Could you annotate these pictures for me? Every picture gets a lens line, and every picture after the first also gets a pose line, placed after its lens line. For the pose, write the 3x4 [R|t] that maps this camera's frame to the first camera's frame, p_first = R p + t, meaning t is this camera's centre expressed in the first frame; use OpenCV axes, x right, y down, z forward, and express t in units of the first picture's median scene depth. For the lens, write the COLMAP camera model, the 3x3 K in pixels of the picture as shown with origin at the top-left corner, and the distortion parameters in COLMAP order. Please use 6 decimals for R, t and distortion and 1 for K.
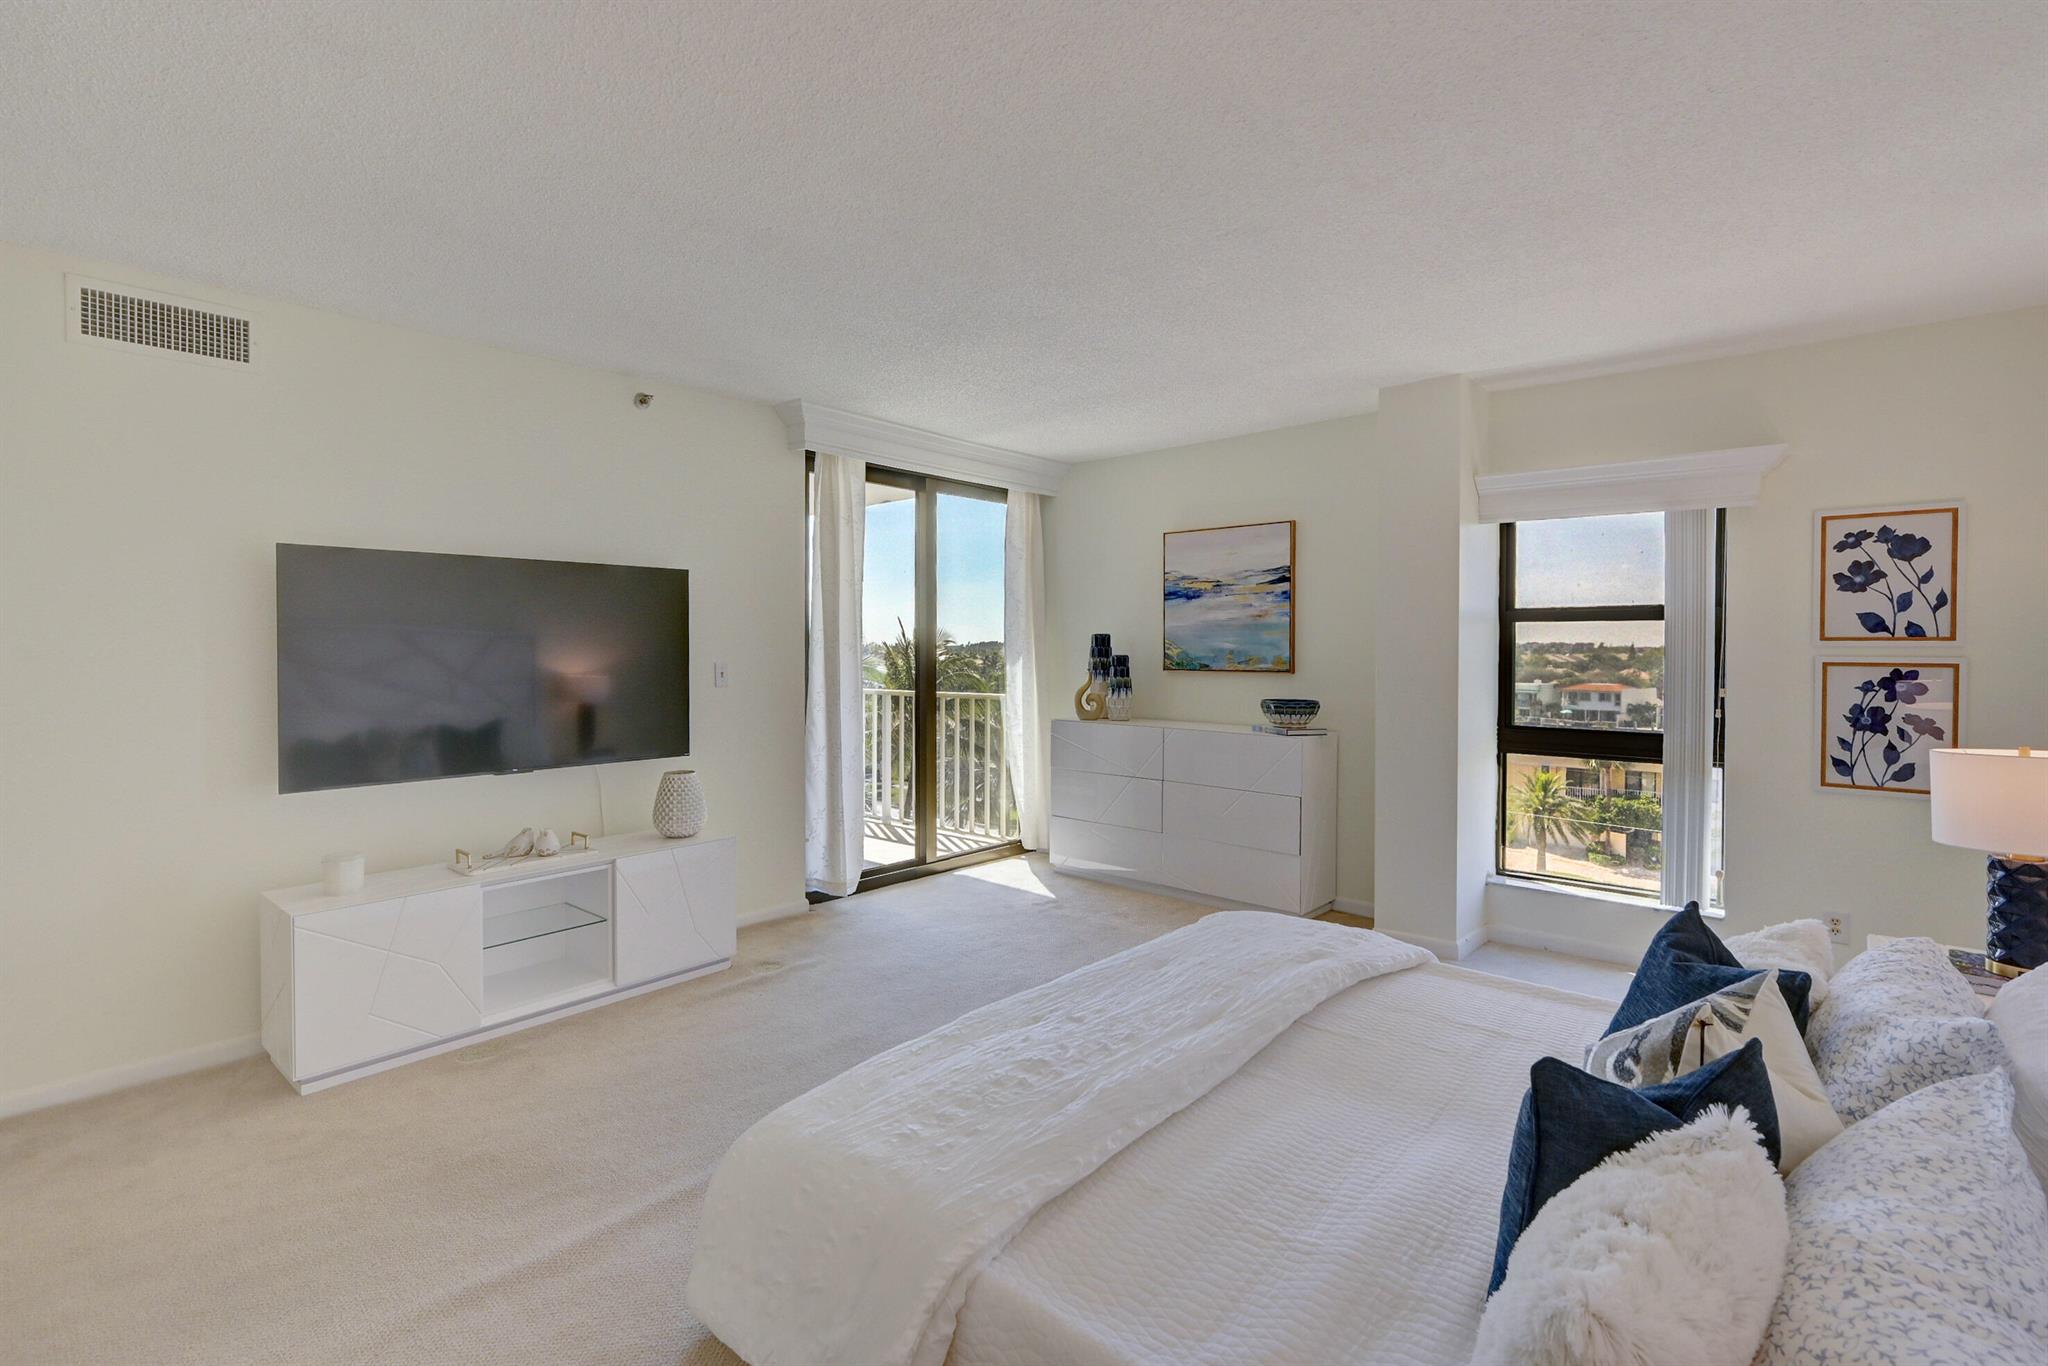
lens RADIAL K [[938.8, 0, 1036.0], [0, 938.8, 661.6], [0, 0, 1]] dist [0.018026, 0.000110]
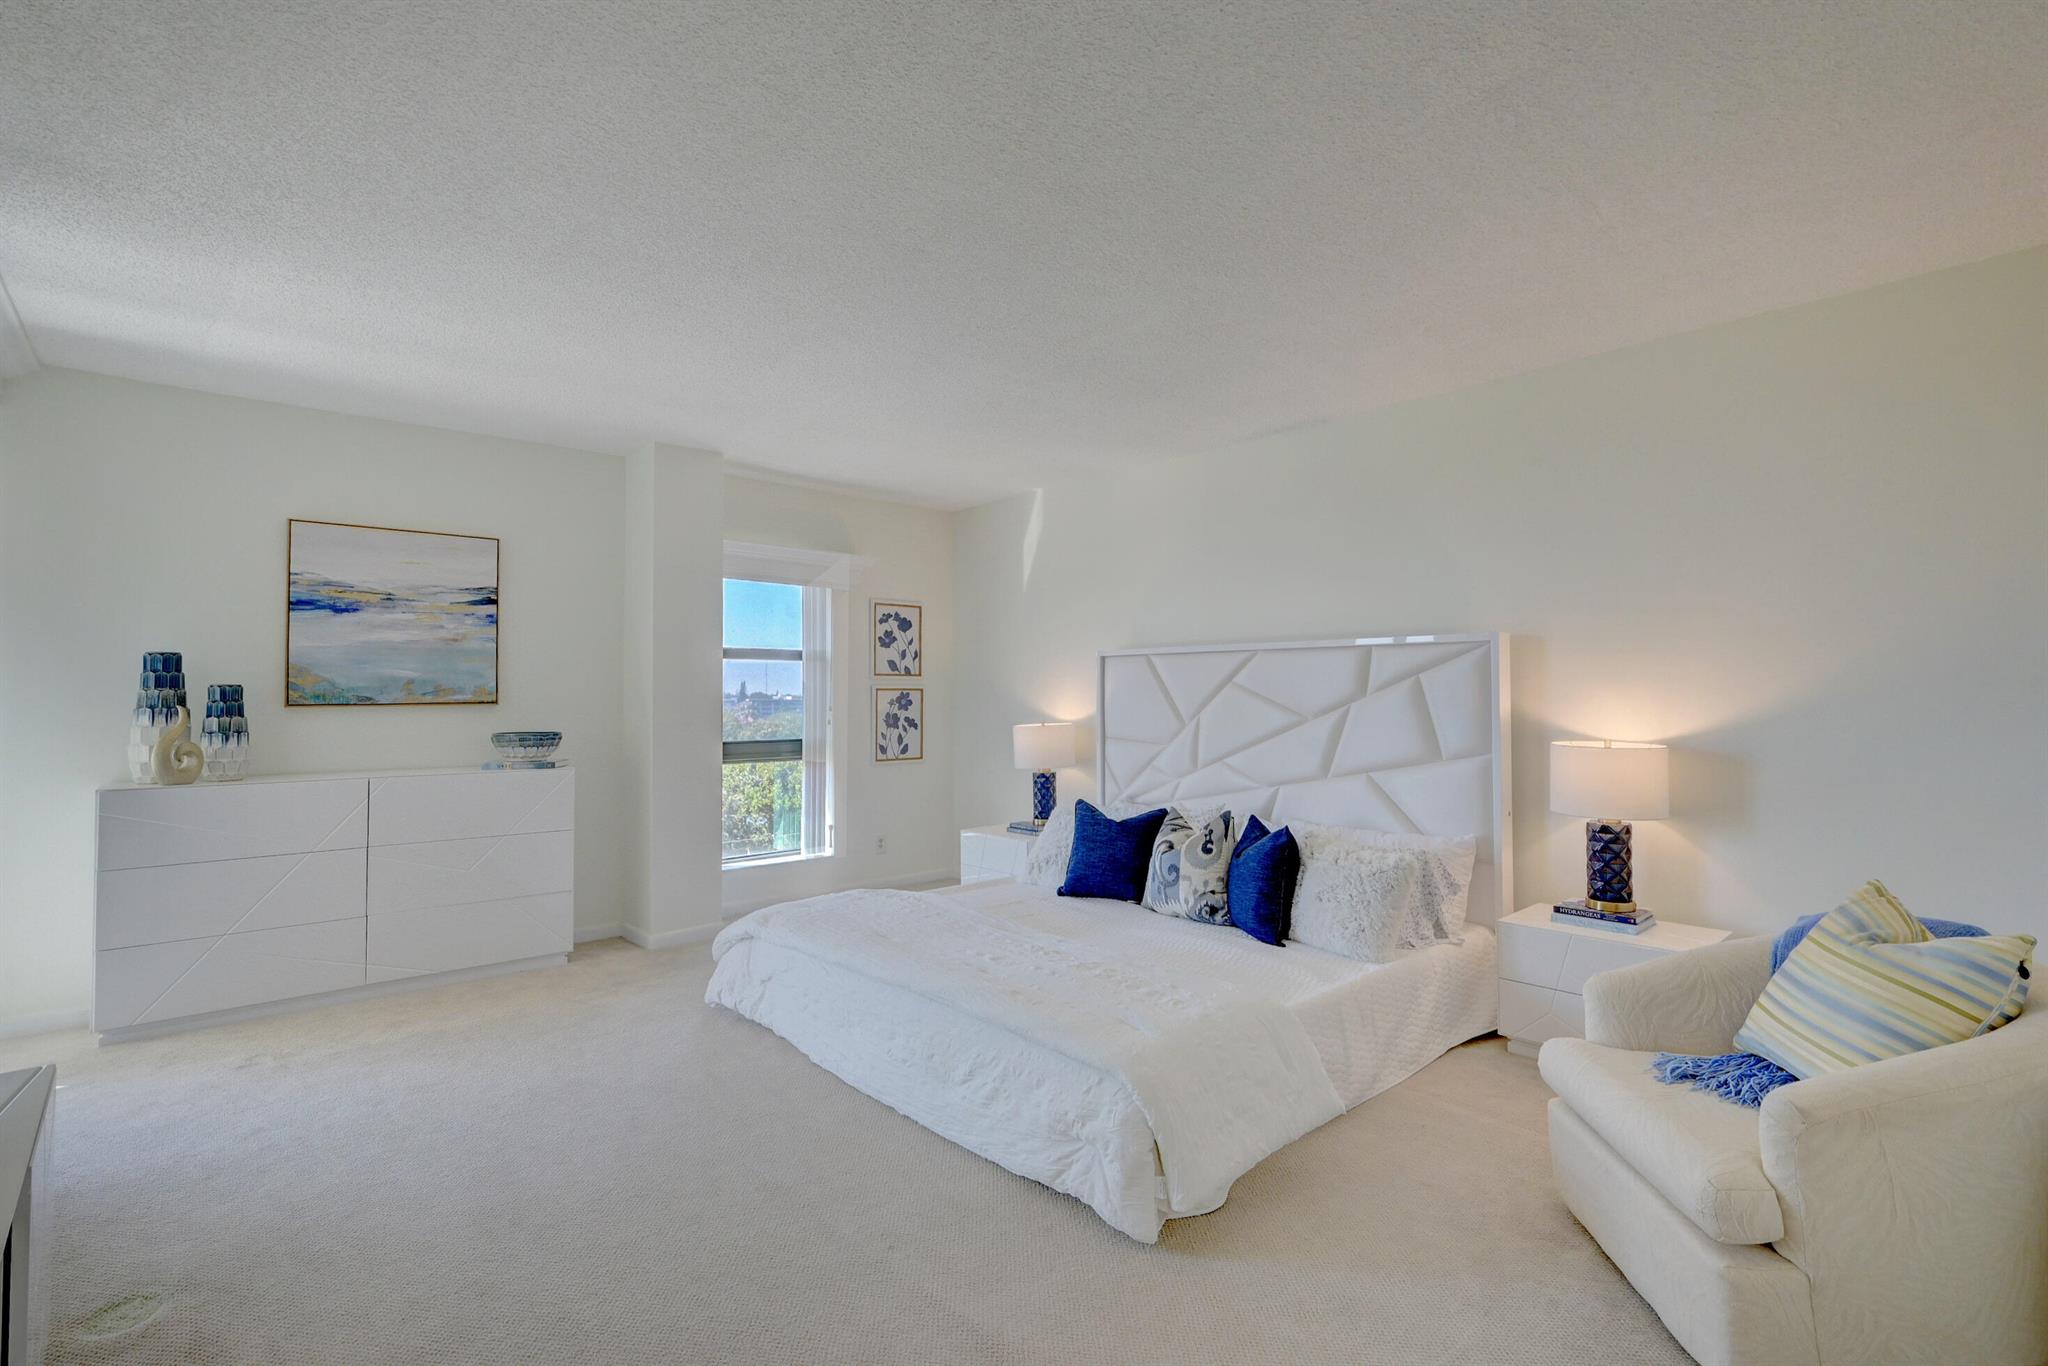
lens RADIAL K [[938.8, 0, 1030.9], [0, 938.8, 688.9], [0, 0, 1]] dist [0.018026, 0.000110]
pose [[0.132733, -0.004302, 0.991142, -0.641048], [0.010340, 0.999942, 0.002955, -0.000468], [-0.991098, 0.009856, 0.132770, 0.408226]]
